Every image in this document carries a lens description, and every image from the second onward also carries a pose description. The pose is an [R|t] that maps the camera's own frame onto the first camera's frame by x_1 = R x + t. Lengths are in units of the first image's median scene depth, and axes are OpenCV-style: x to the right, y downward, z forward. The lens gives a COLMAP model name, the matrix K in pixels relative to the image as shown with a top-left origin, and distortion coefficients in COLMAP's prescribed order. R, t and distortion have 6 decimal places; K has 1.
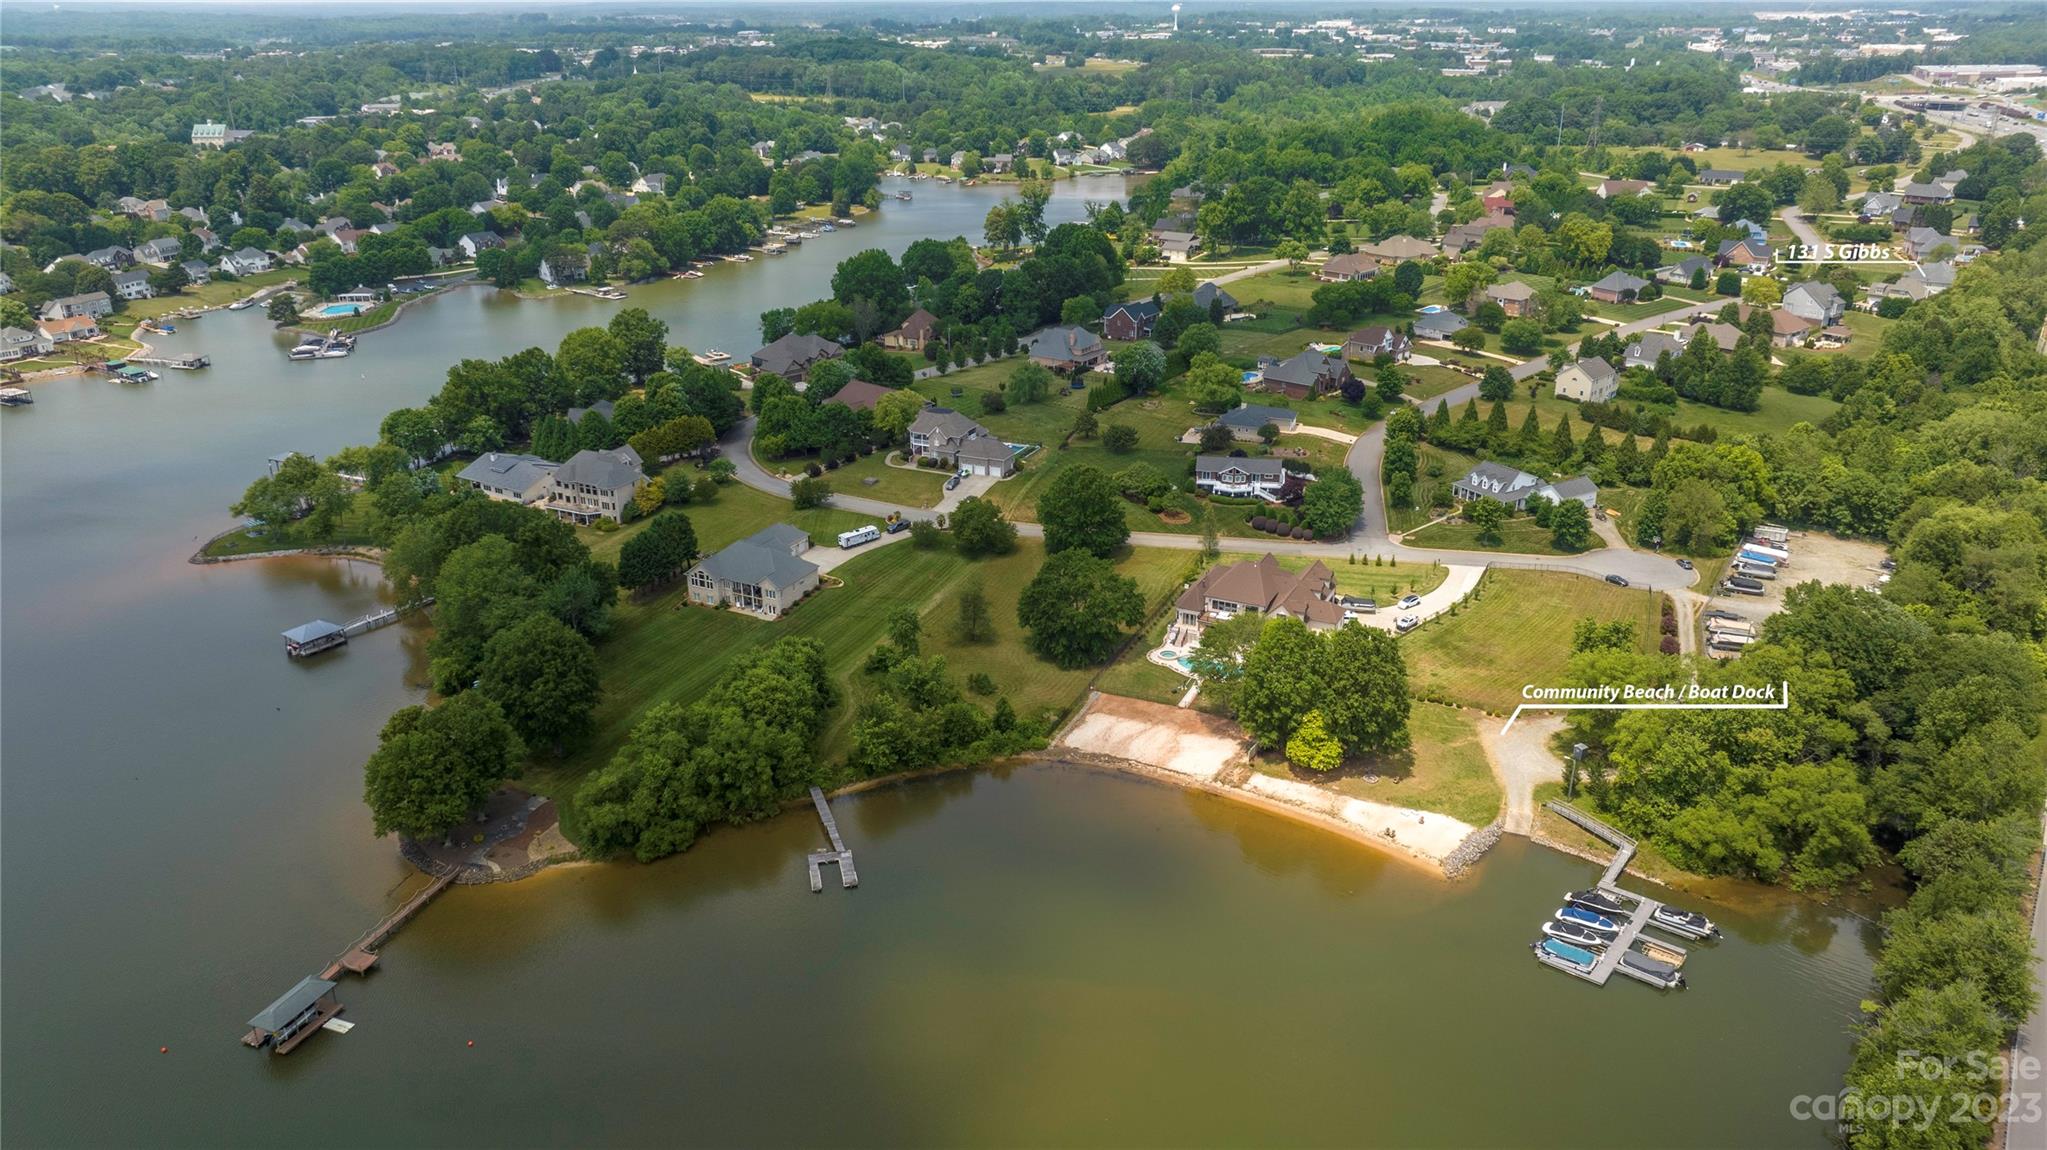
lens RADIAL K [[1457.8, 0, 1023.5], [0, 1457.8, 575.0], [0, 0, 1]] dist [-0.055958, 0.079090]
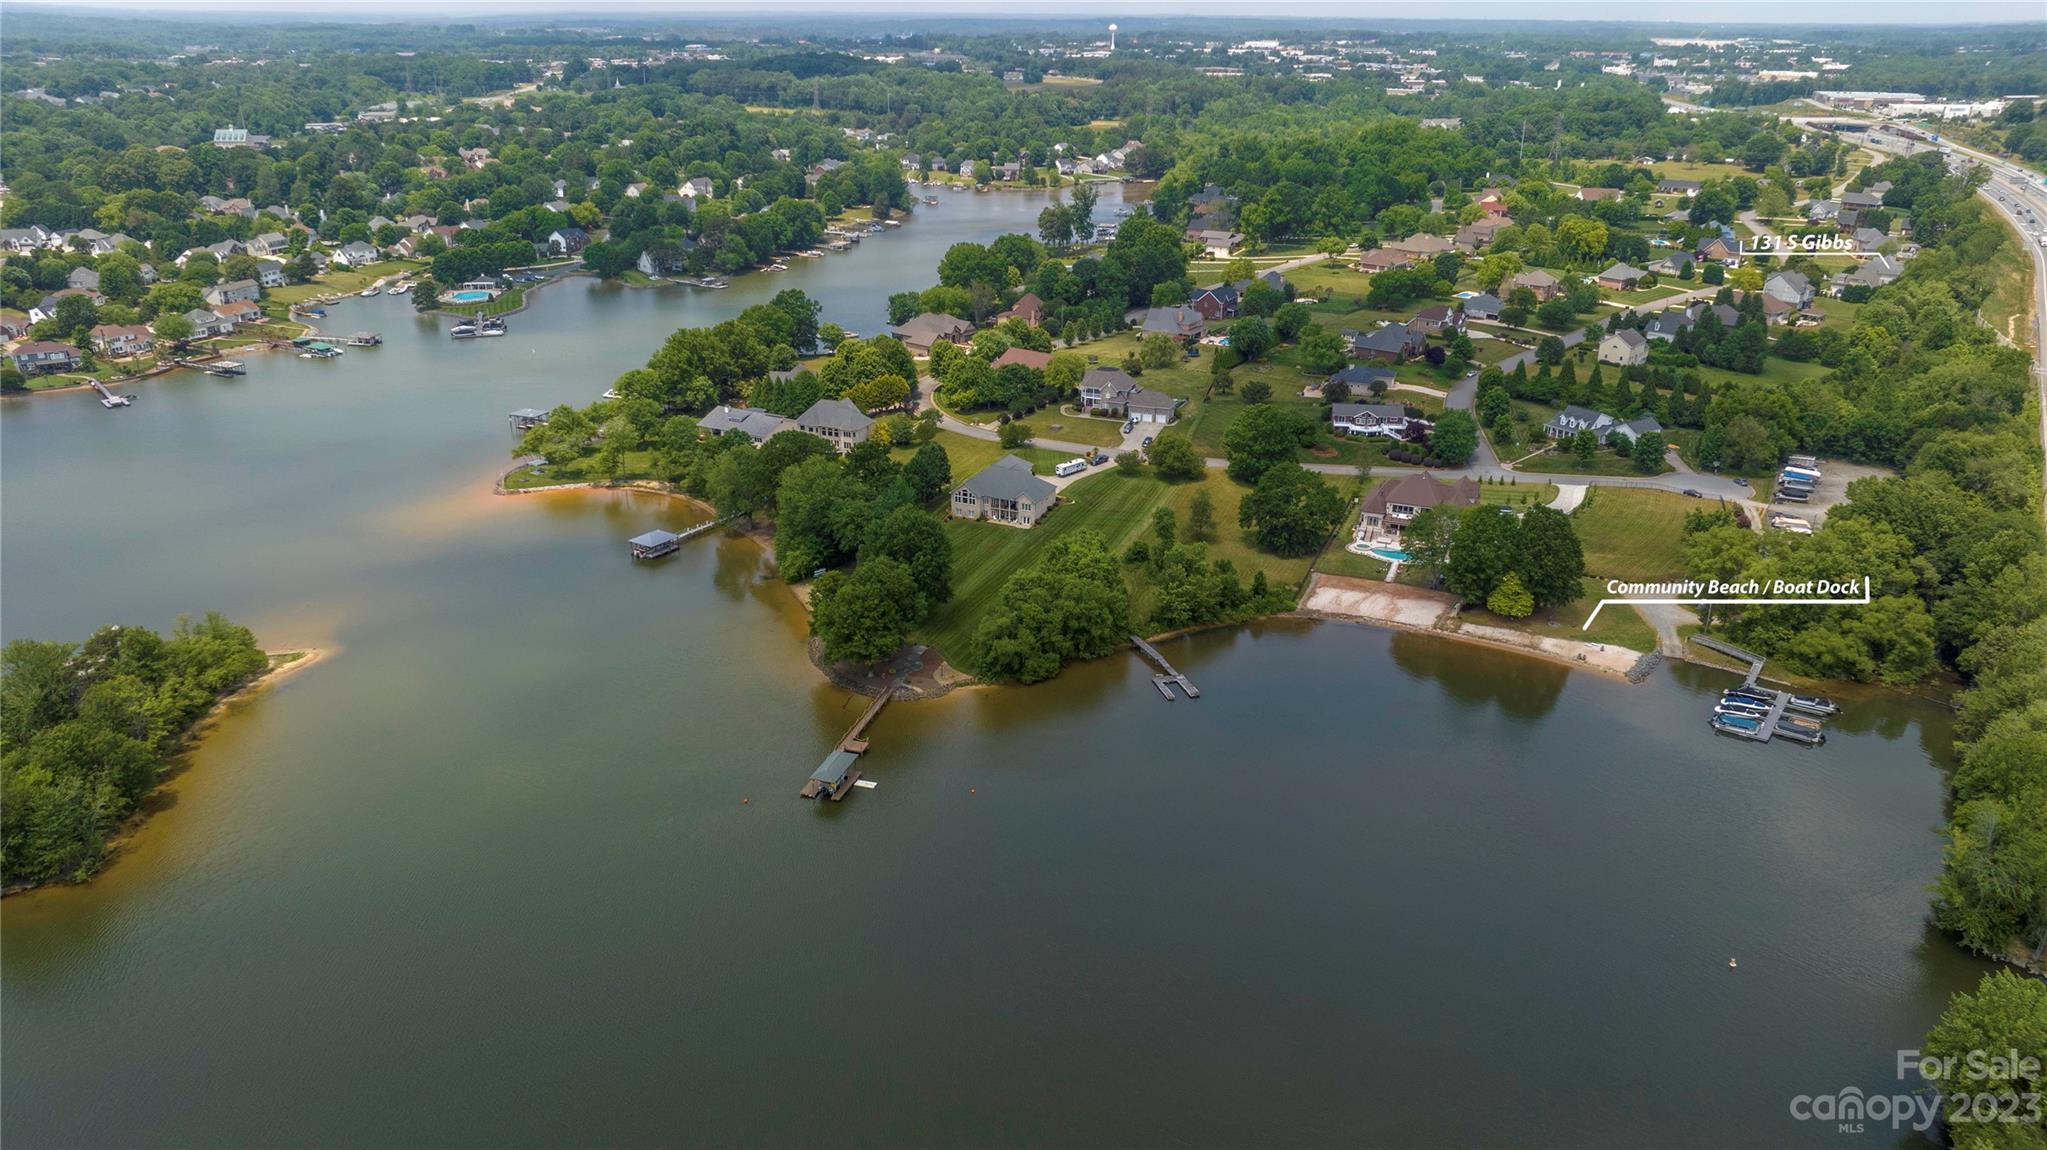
lens RADIAL K [[1457.8, 0, 1023.5], [0, 1457.8, 575.0], [0, 0, 1]] dist [-0.055958, 0.079090]
pose [[0.998037, -0.010391, 0.061752, -0.150648], [0.011029, 0.999889, -0.010004, 0.049156], [-0.061641, 0.010666, 0.998041, -0.130383]]
